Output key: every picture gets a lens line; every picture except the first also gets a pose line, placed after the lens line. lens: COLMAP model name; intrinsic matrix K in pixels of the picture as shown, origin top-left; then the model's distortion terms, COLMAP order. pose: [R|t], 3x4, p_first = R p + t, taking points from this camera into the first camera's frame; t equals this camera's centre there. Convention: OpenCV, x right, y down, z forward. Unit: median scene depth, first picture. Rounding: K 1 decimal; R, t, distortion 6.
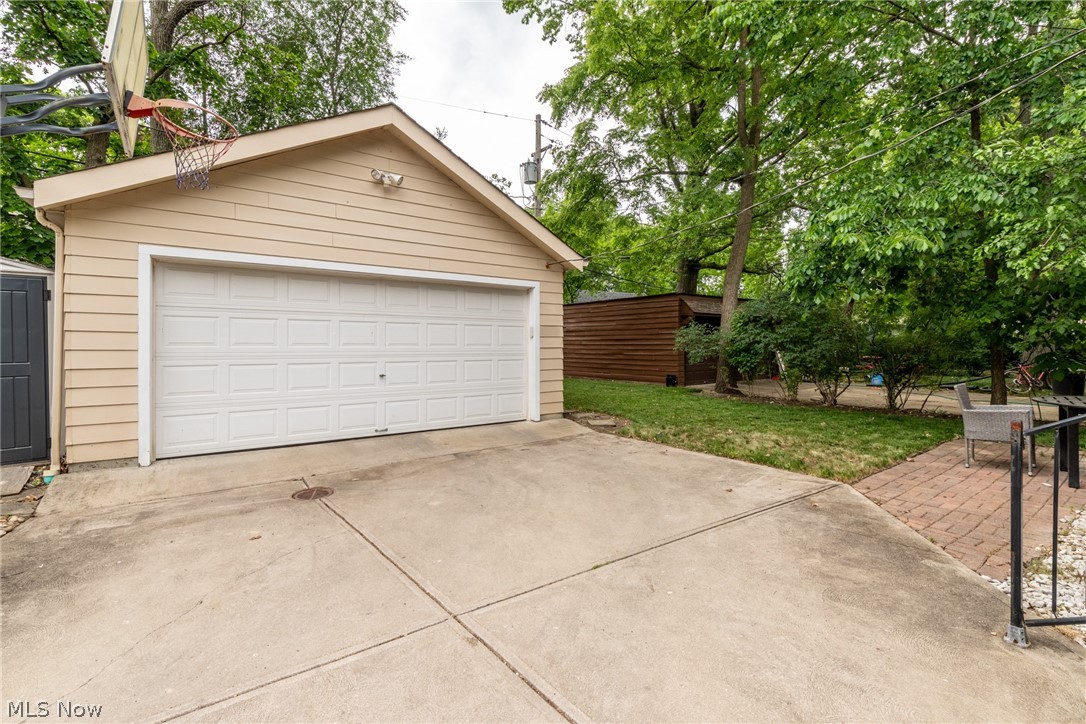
lens RADIAL K [[484.0, 0, 549.1], [0, 484.0, 347.9], [0, 0, 1]] dist [0.015496, -0.002335]
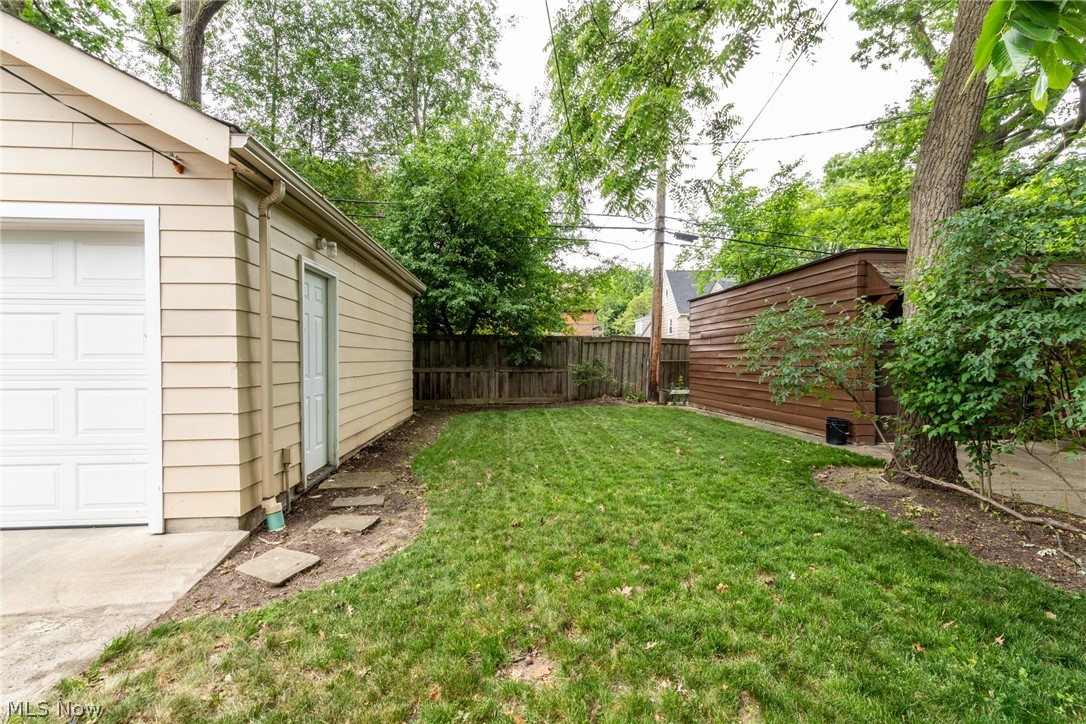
lens RADIAL K [[484.0, 0, 541.4], [0, 484.0, 361.5], [0, 0, 1]] dist [0.015496, -0.002335]
pose [[0.846802, 0.000717, -0.531909, 0.588252], [-0.003109, 0.999989, -0.003601, 0.000462], [0.531900, 0.004703, 0.846794, 0.973913]]
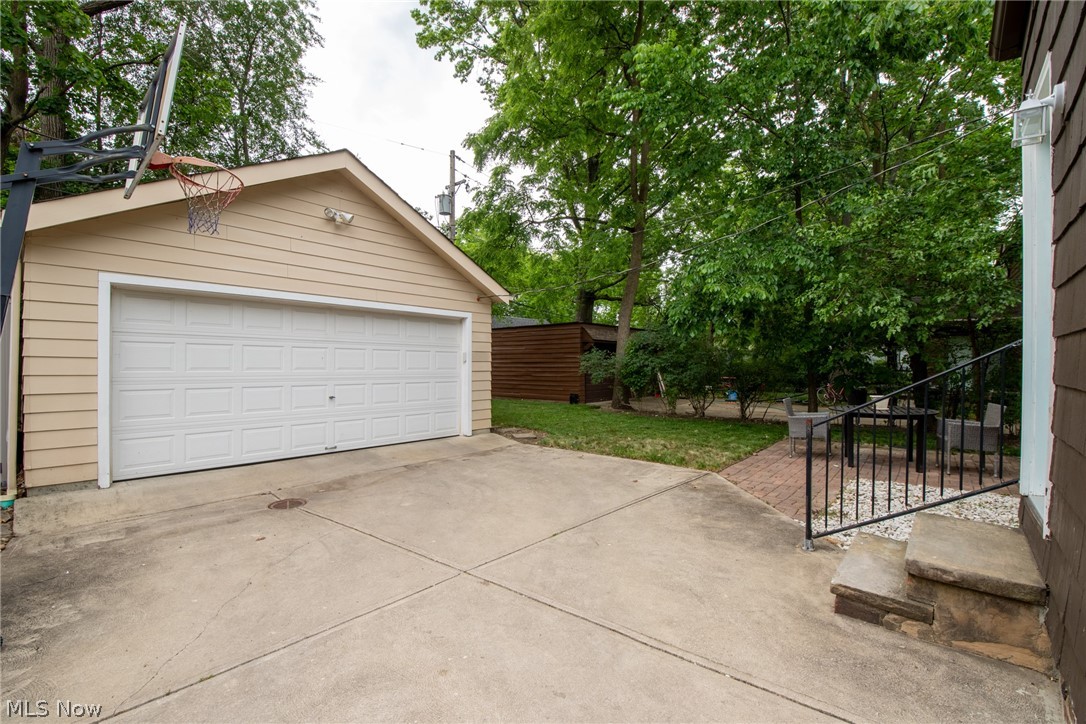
lens RADIAL K [[484.0, 0, 552.3], [0, 484.0, 367.6], [0, 0, 1]] dist [0.015496, -0.002335]
pose [[0.971483, 0.002030, 0.237101, -0.125331], [-0.001987, 0.999998, -0.000419, -0.009802], [-0.237101, -0.000064, 0.971485, -0.173006]]
